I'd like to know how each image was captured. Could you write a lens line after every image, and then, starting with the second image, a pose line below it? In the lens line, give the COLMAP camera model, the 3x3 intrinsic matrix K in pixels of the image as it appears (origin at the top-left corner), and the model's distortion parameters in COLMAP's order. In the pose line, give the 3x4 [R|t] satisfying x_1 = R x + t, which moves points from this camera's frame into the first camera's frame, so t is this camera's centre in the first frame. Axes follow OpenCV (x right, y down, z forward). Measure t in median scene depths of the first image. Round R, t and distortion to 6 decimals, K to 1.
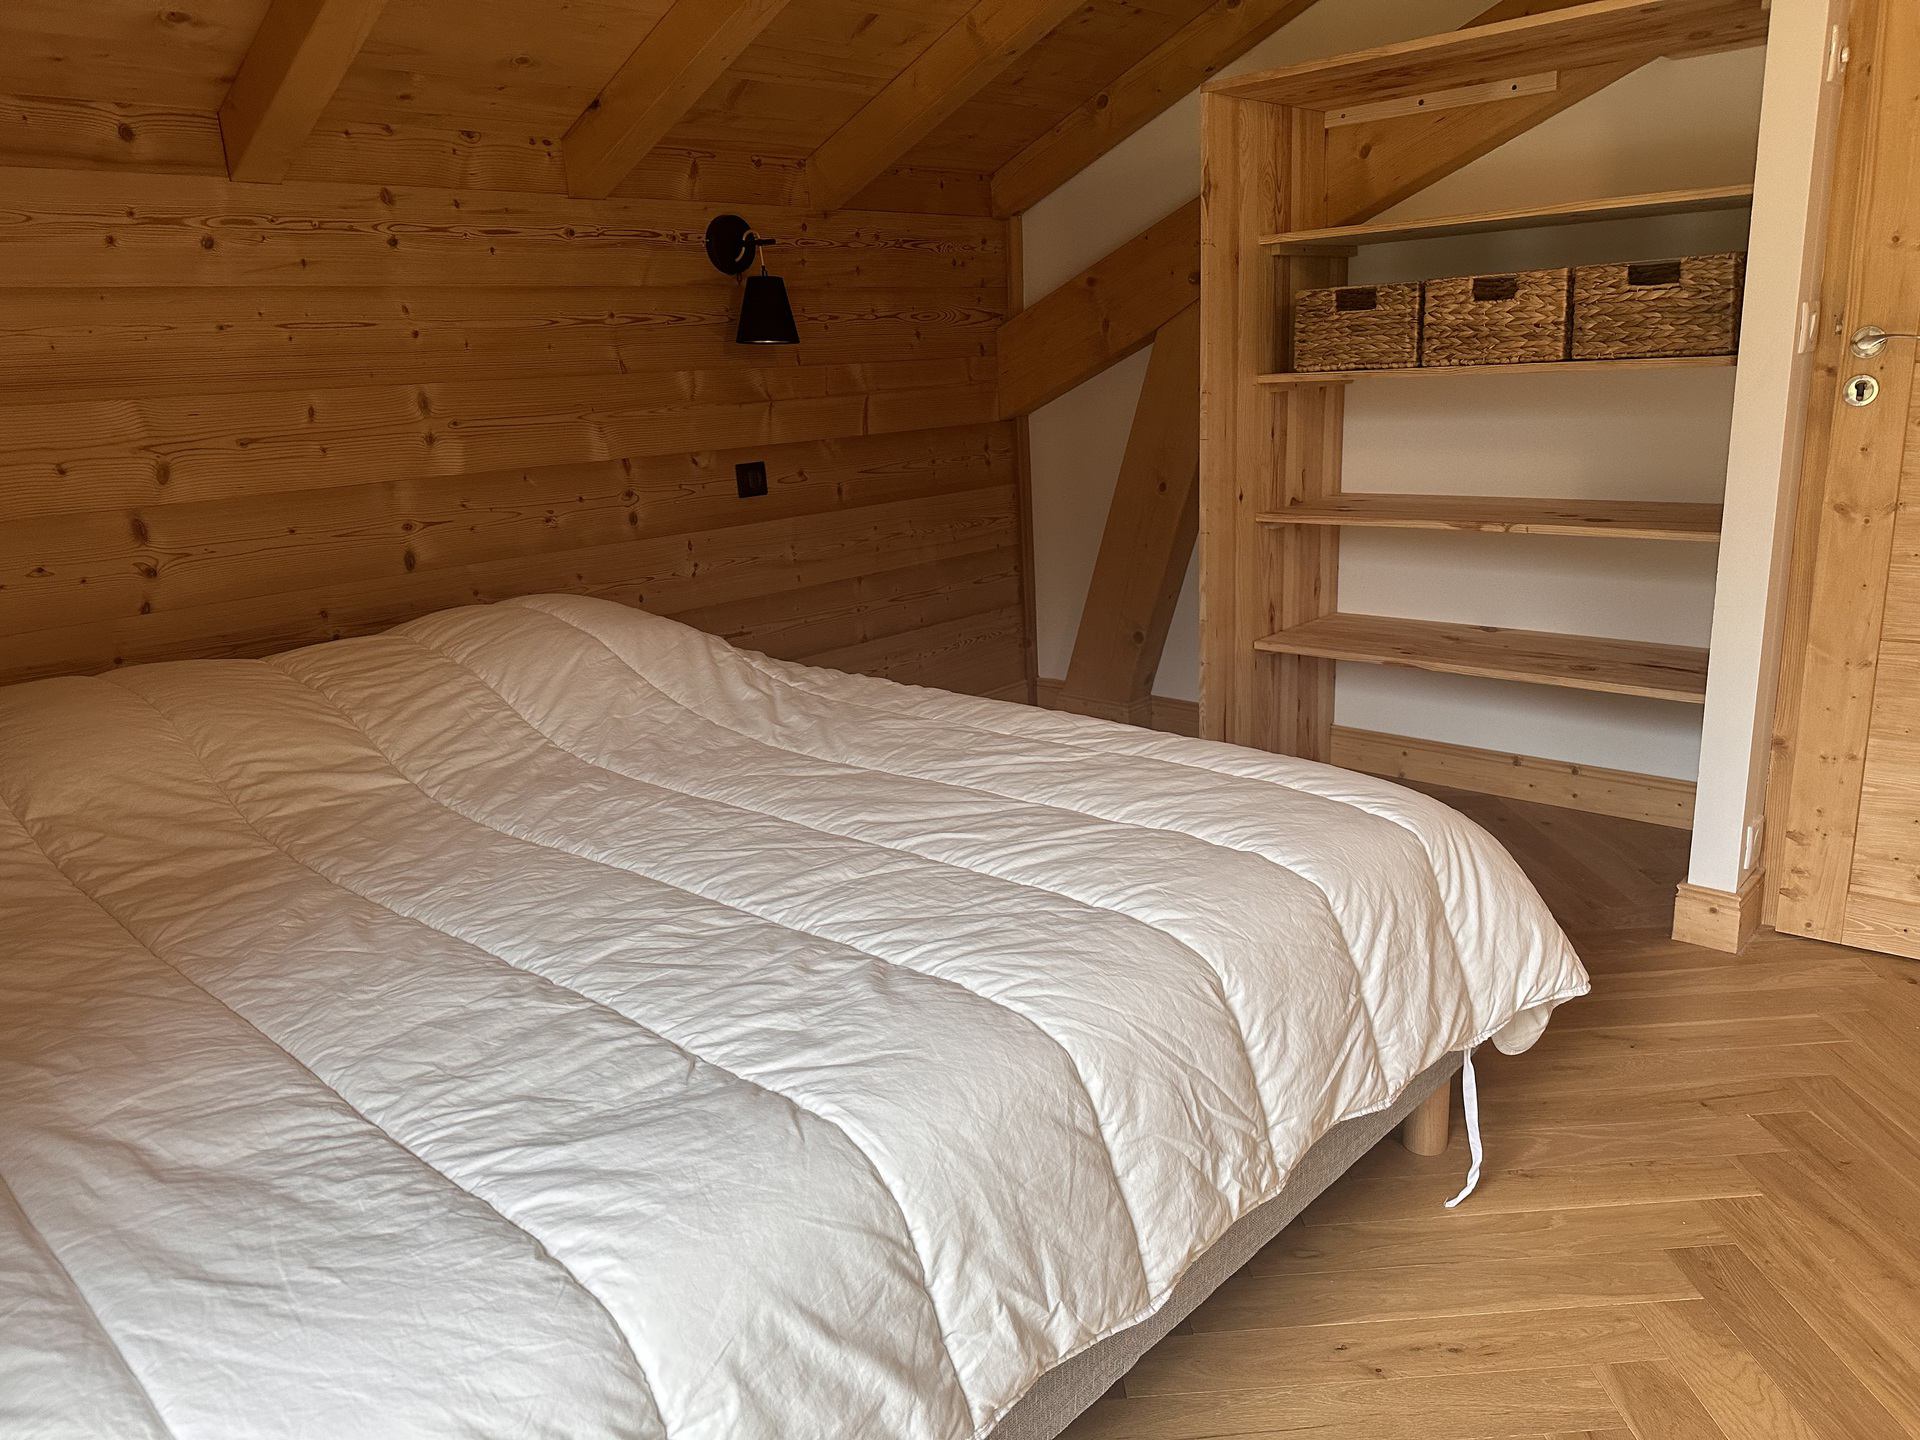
lens RADIAL K [[1349.2, 0, 960.0], [0, 1349.2, 720.0], [0, 0, 1]] dist [0.073564, -0.066989]
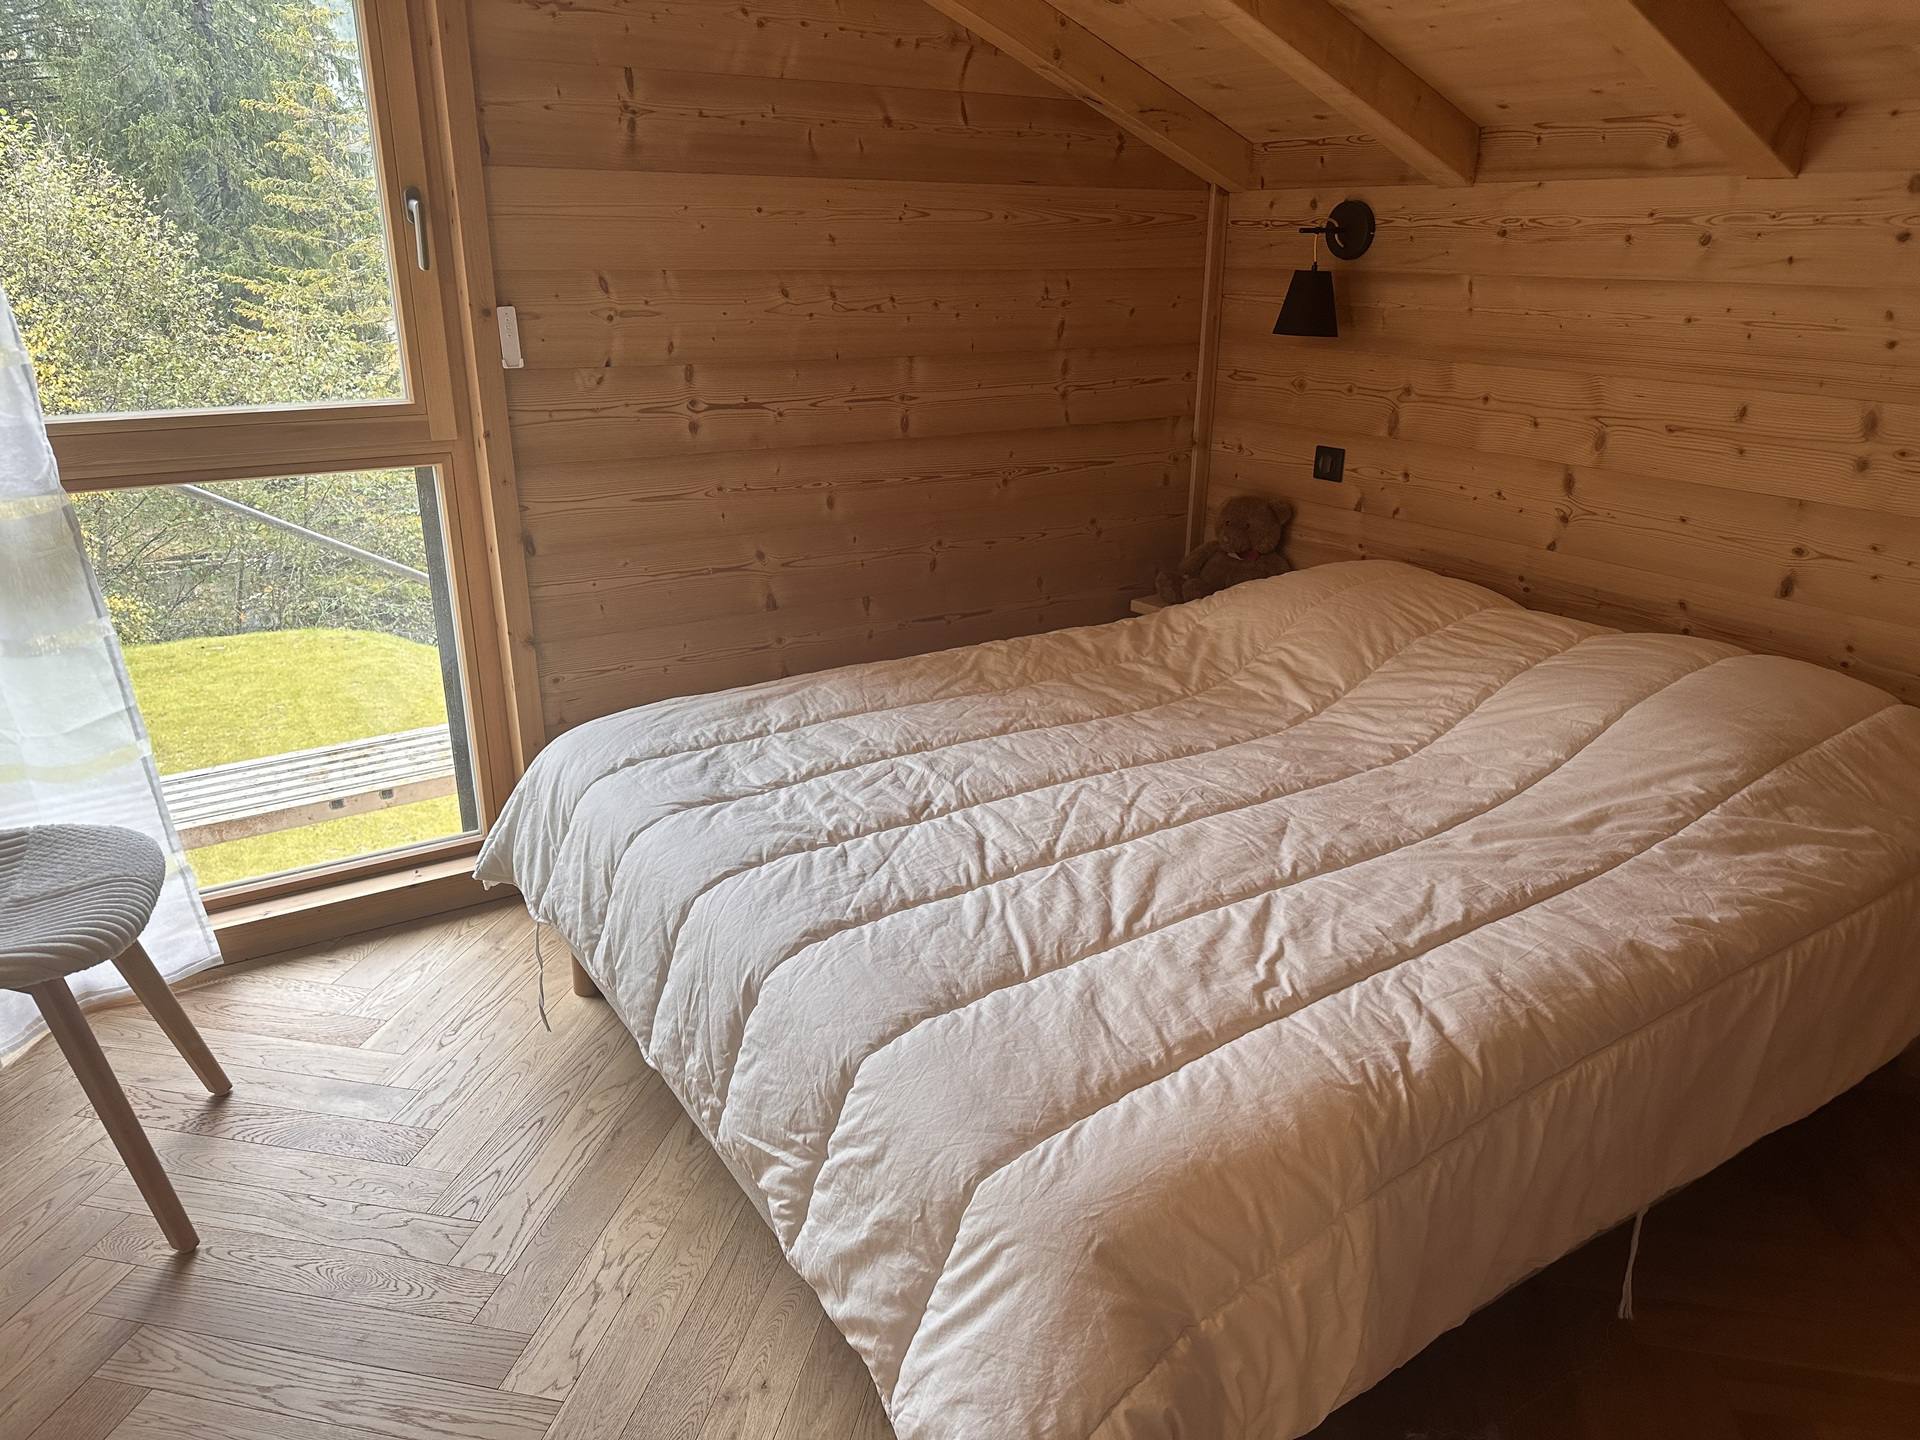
lens RADIAL K [[1349.2, 0, 960.0], [0, 1349.2, 720.0], [0, 0, 1]] dist [0.073564, -0.066989]
pose [[-0.230513, 0.381232, -0.895280, 0.659986], [-0.252991, 0.864937, 0.433450, -0.338998], [0.939606, 0.326414, -0.102931, 0.688759]]
